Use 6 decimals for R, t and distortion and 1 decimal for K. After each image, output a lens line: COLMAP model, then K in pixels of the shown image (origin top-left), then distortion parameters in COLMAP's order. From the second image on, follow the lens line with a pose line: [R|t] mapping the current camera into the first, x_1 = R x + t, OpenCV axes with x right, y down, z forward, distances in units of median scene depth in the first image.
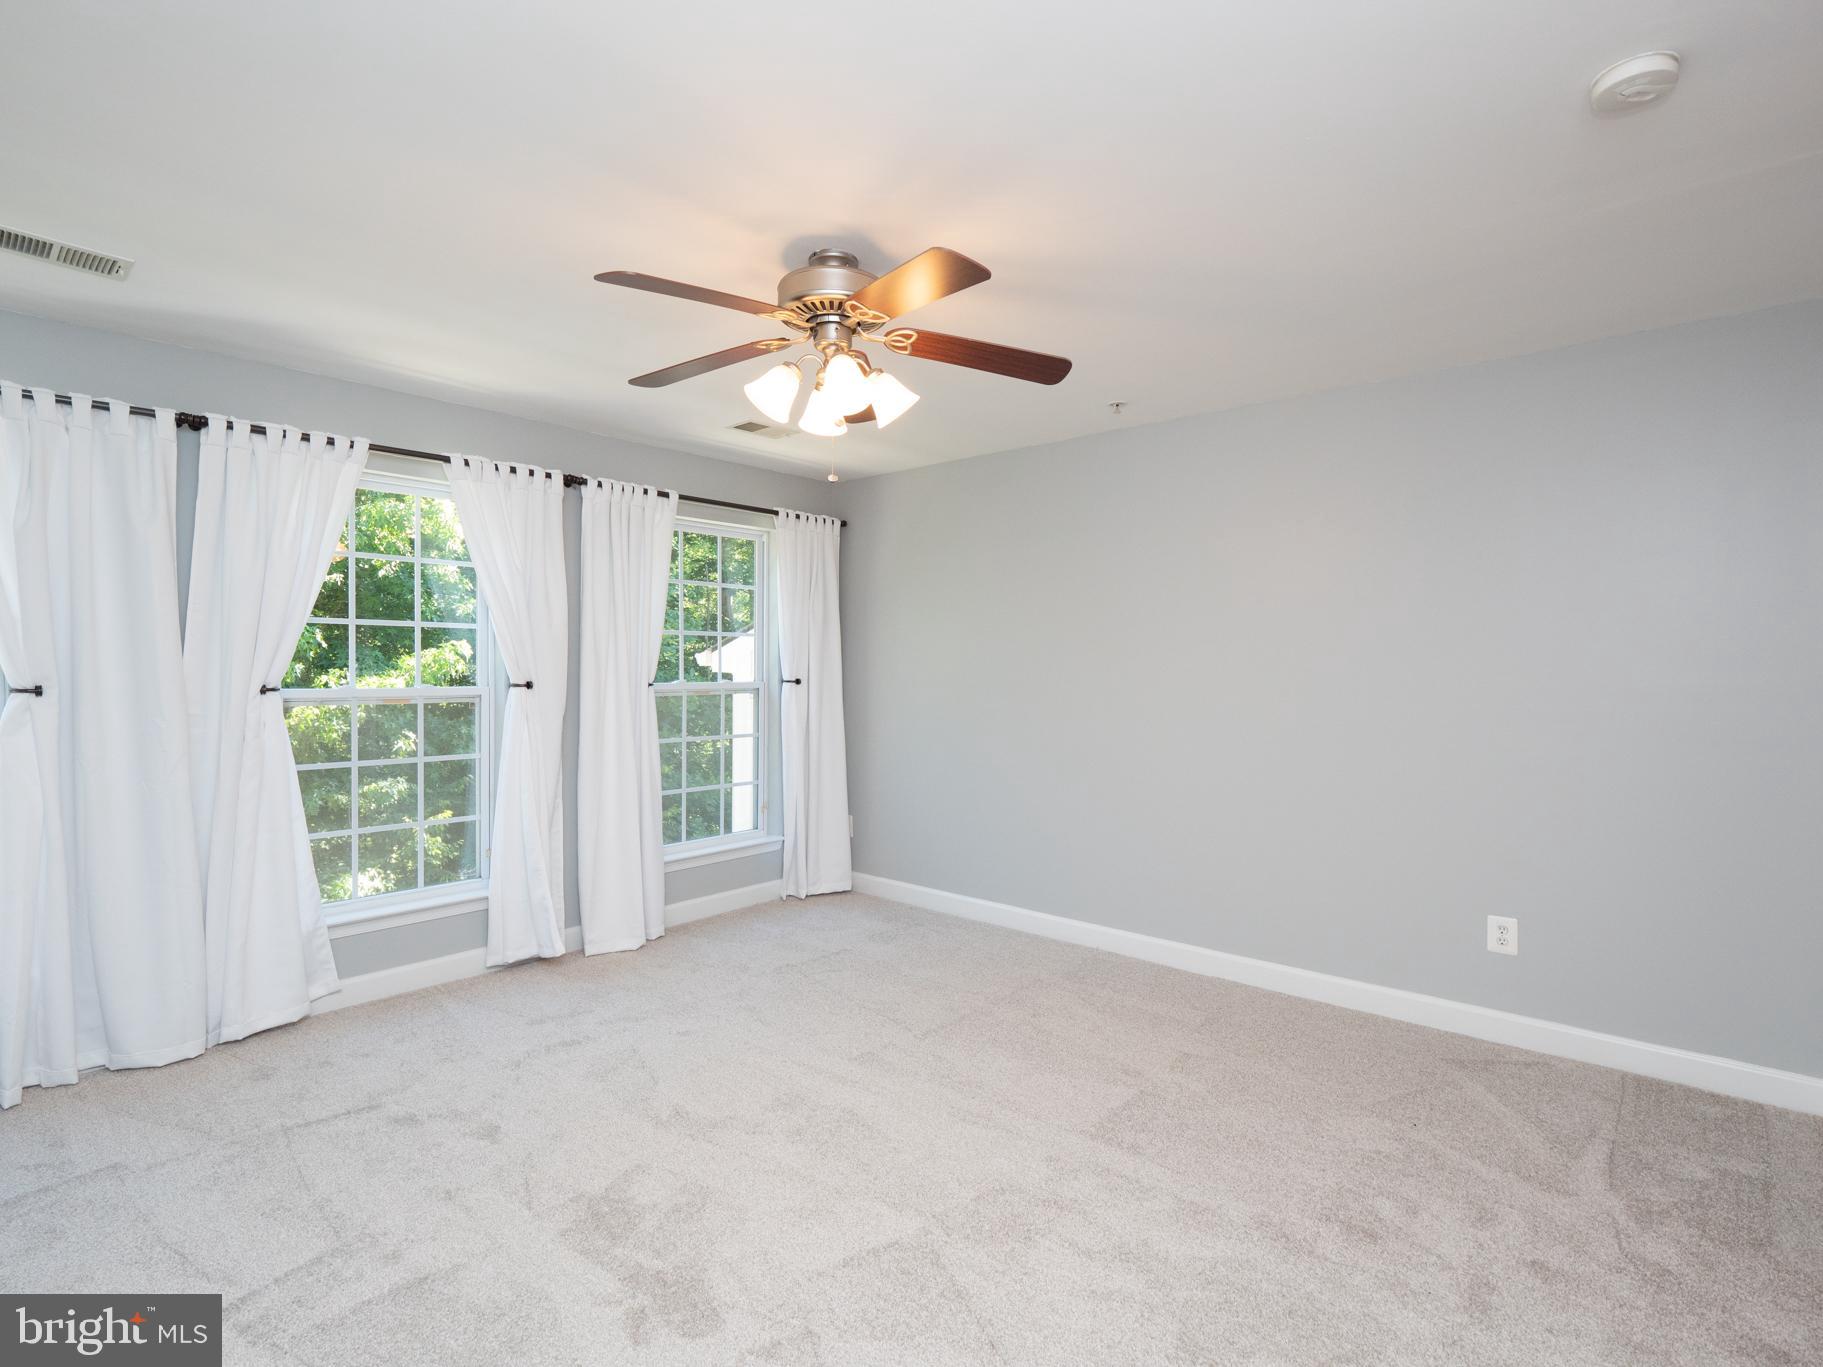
lens RADIAL K [[894.4, 0, 906.8], [0, 894.4, 679.3], [0, 0, 1]] dist [-0.004605, -0.001023]
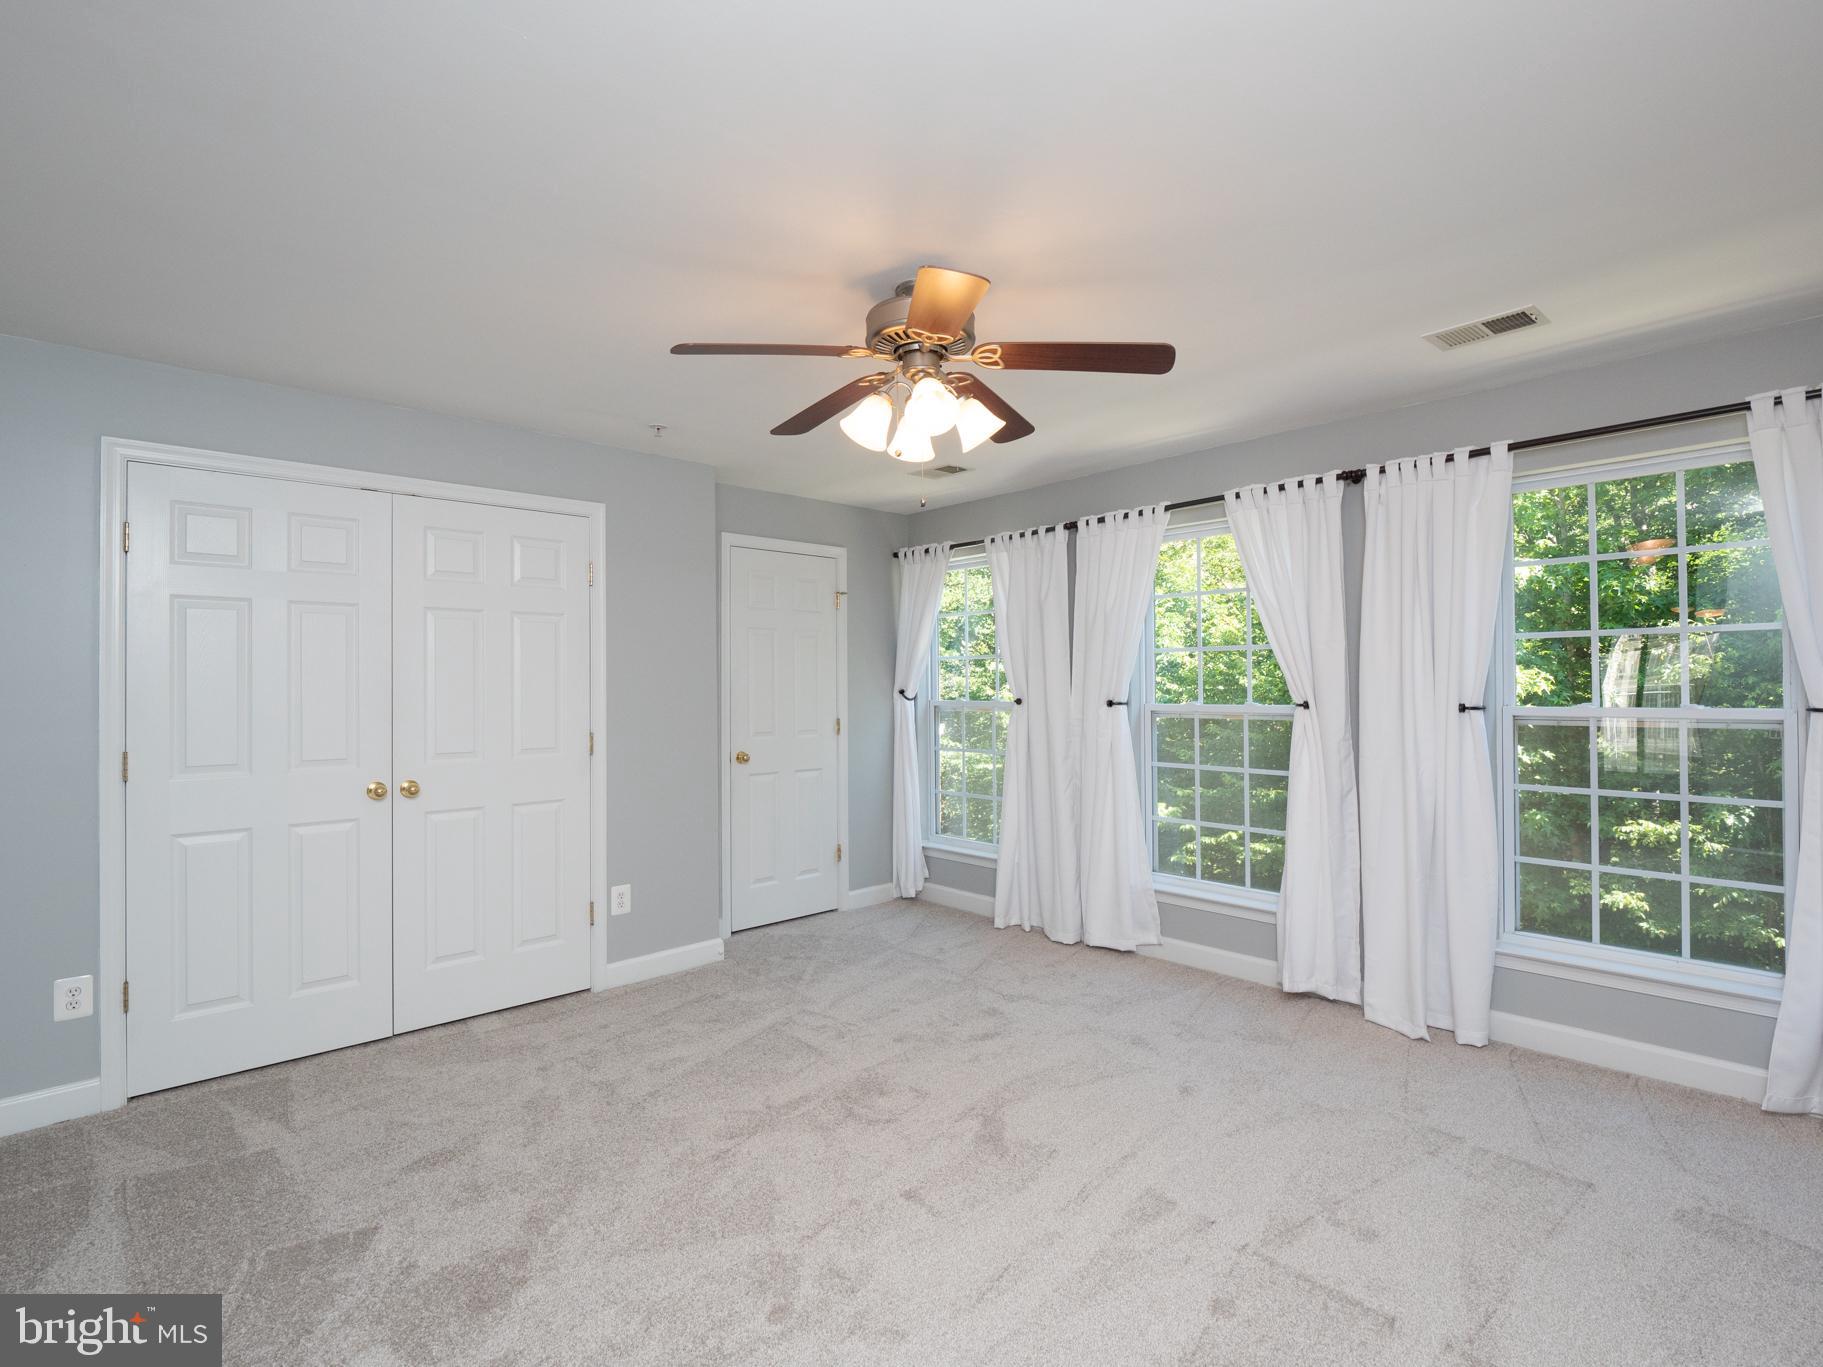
lens RADIAL K [[894.4, 0, 906.8], [0, 894.4, 679.3], [0, 0, 1]] dist [-0.004605, -0.001023]
pose [[-0.100390, -0.011833, -0.994878, 0.637678], [-0.006725, 0.999915, -0.011214, -0.007900], [0.994925, 0.005565, -0.100461, 0.746704]]
